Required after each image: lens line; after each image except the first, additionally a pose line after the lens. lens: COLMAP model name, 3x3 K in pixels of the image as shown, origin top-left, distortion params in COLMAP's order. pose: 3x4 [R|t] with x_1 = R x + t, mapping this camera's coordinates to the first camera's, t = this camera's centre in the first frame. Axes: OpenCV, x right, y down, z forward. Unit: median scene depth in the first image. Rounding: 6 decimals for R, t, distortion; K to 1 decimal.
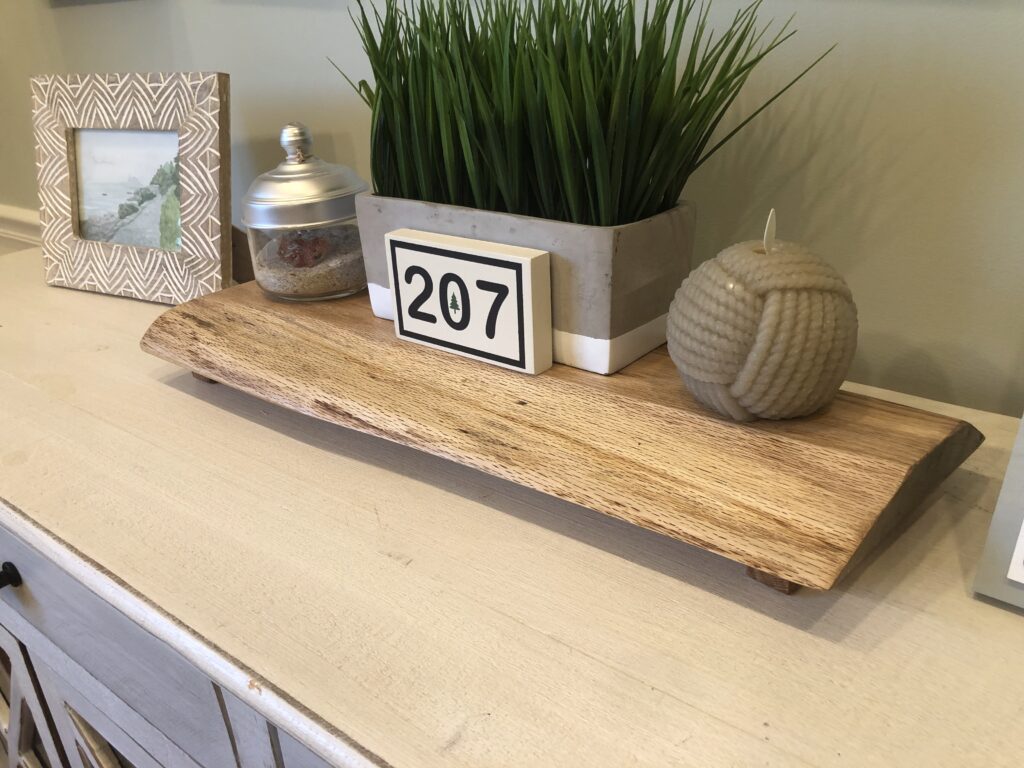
lens RADIAL K [[843.1, 0, 512.4], [0, 843.1, 384.6], [0, 0, 1]] dist [0.034099, -0.055757]
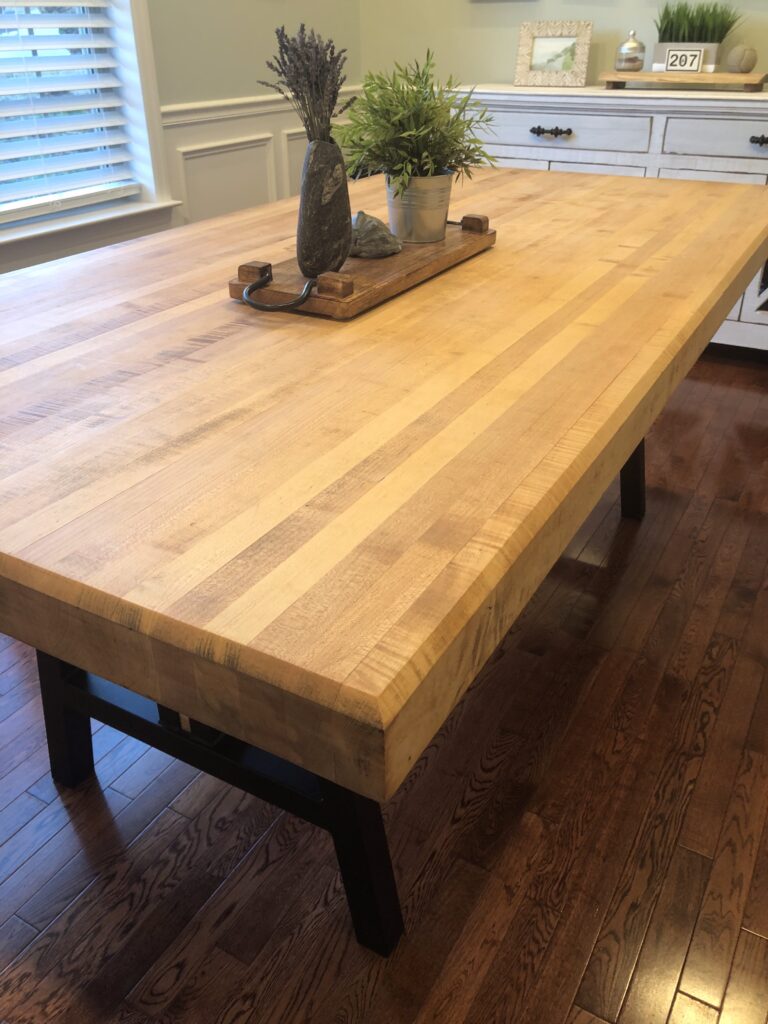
lens RADIAL K [[843.1, 0, 388.0], [0, 843.1, 511.4], [0, 0, 1]] dist [0.034099, -0.055757]
pose [[0.986623, -0.025943, 0.160941, -2.533362], [0.016171, 0.997962, 0.061732, 2.126096], [-0.162215, -0.058304, 0.985031, -3.693765]]
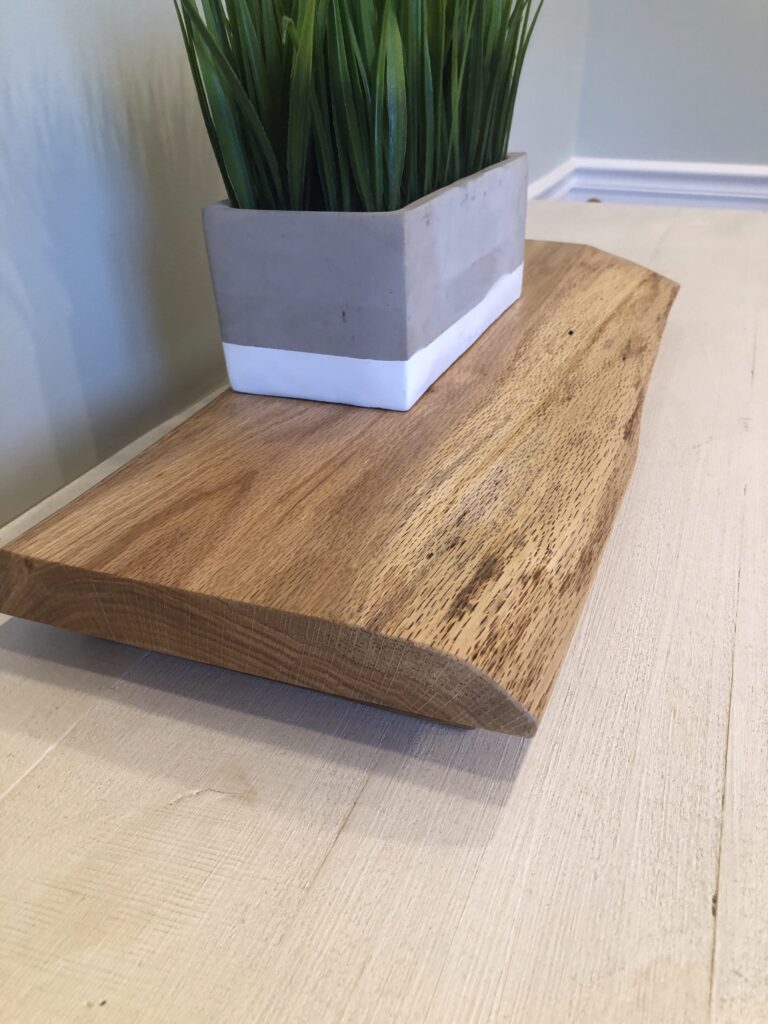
lens RADIAL K [[843.1, 0, 385.1], [0, 843.1, 512.0], [0, 0, 1]] dist [0.034099, -0.055757]
pose [[-0.273867, -0.413801, 0.868197, -0.739676], [0.443612, 0.746599, 0.495780, -0.346258], [-0.853349, 0.520920, -0.020902, 1.066749]]
